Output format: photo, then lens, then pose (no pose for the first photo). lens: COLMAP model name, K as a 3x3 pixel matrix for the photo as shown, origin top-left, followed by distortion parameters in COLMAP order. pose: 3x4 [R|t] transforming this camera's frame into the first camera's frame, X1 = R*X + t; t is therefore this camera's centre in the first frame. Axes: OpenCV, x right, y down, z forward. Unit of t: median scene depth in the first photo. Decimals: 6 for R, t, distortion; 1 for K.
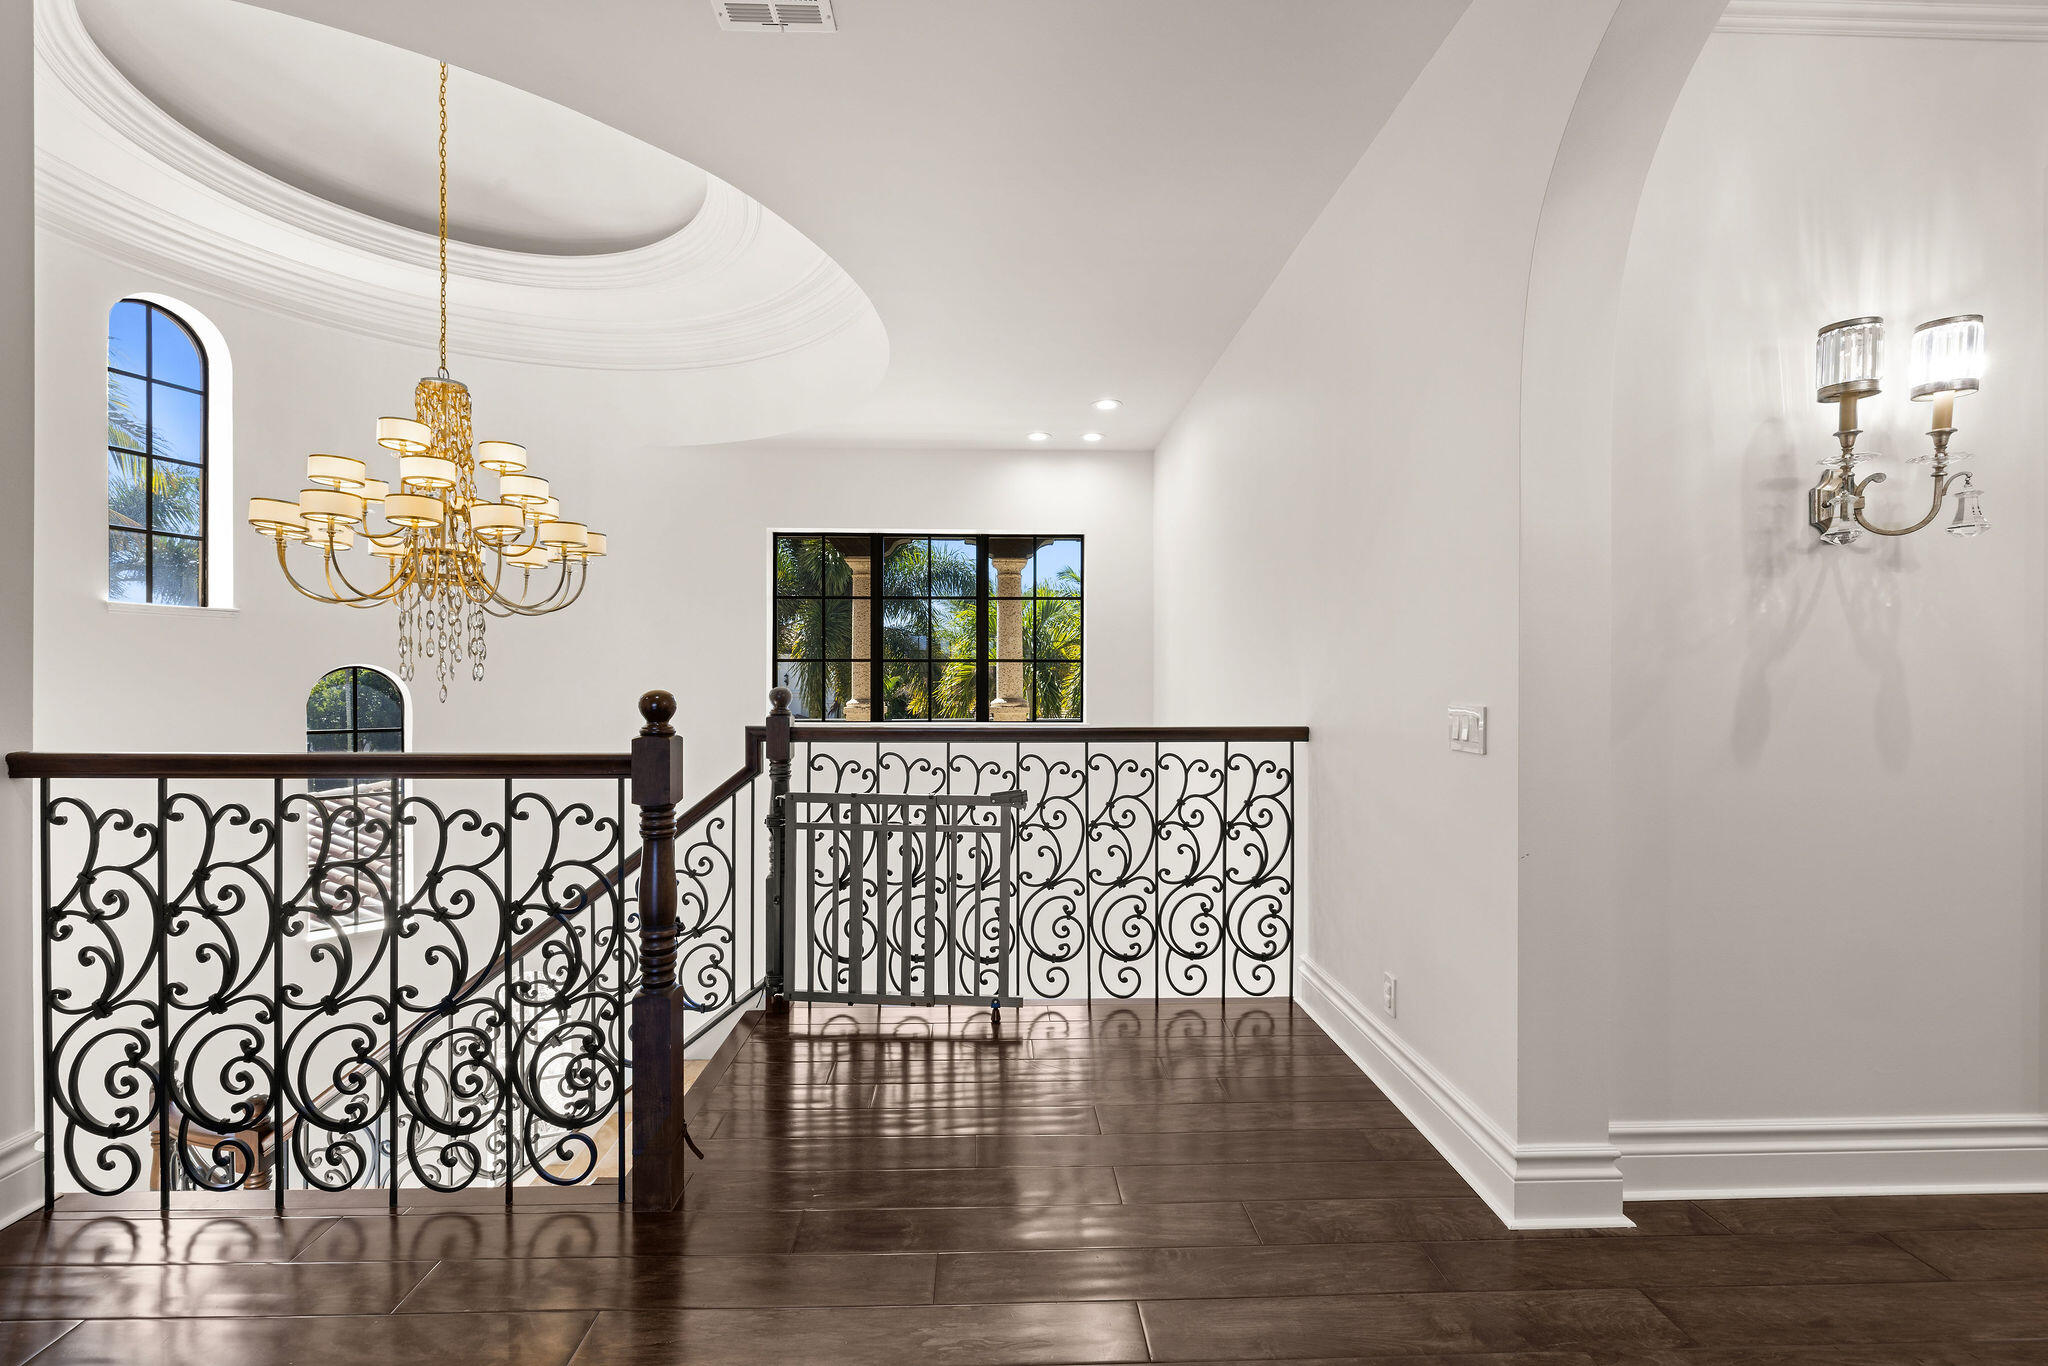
lens RADIAL K [[865.6, 0, 1016.5], [0, 865.6, 682.7], [0, 0, 1]] dist [-0.000298, 0.000206]
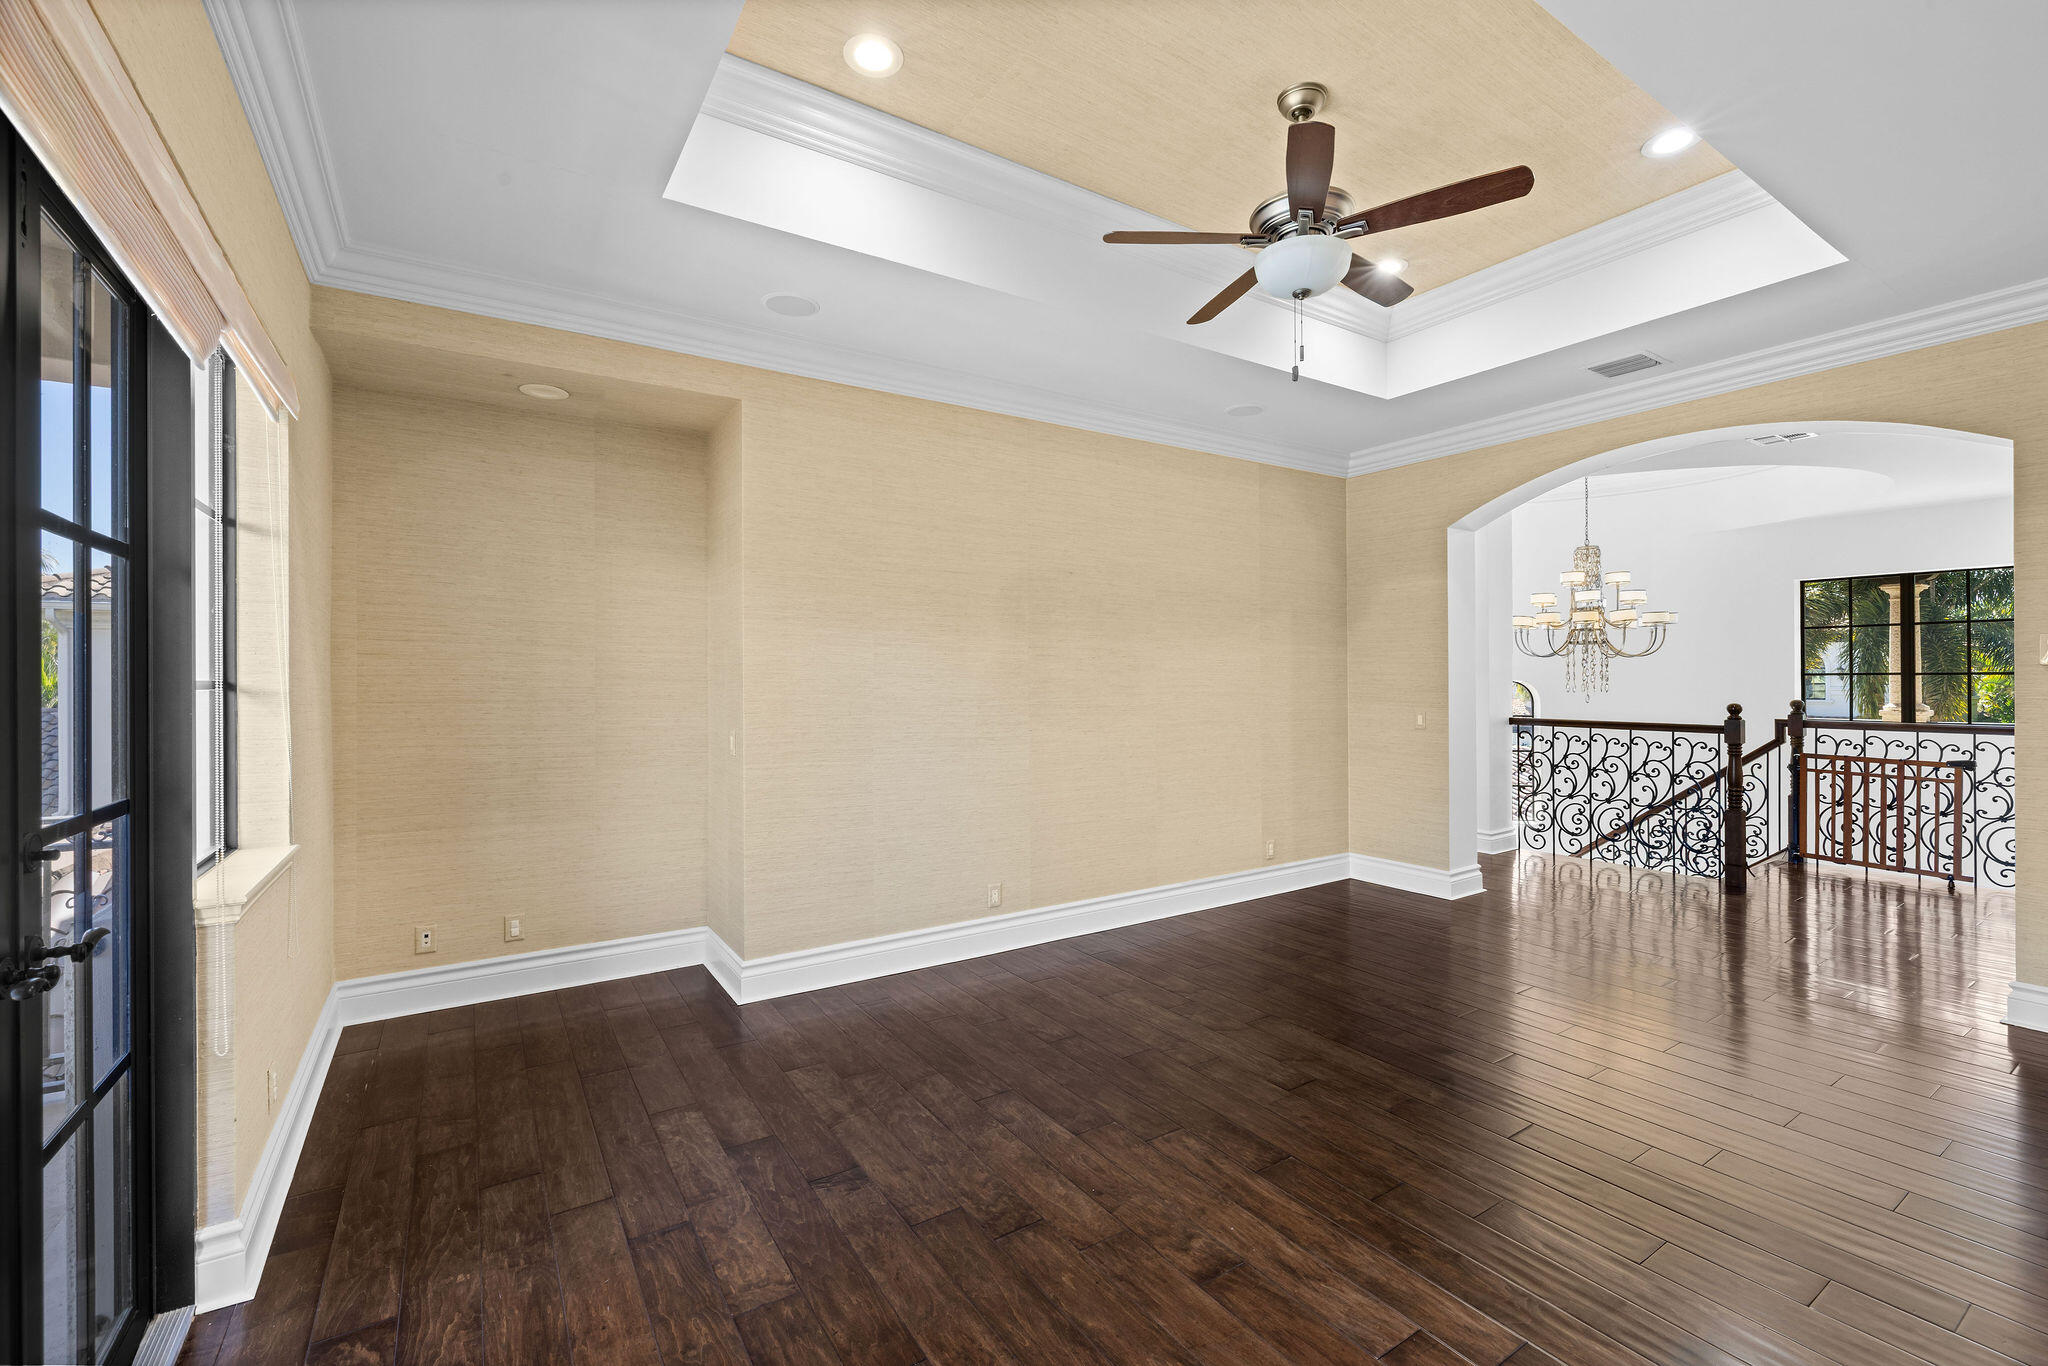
lens RADIAL K [[865.6, 0, 1016.5], [0, 865.6, 682.7], [0, 0, 1]] dist [-0.000298, 0.000206]
pose [[0.519144, -0.000892, -0.854686, 0.498012], [0.006828, 0.999972, 0.003104, -0.052739], [0.854660, -0.007447, 0.519135, -1.571807]]
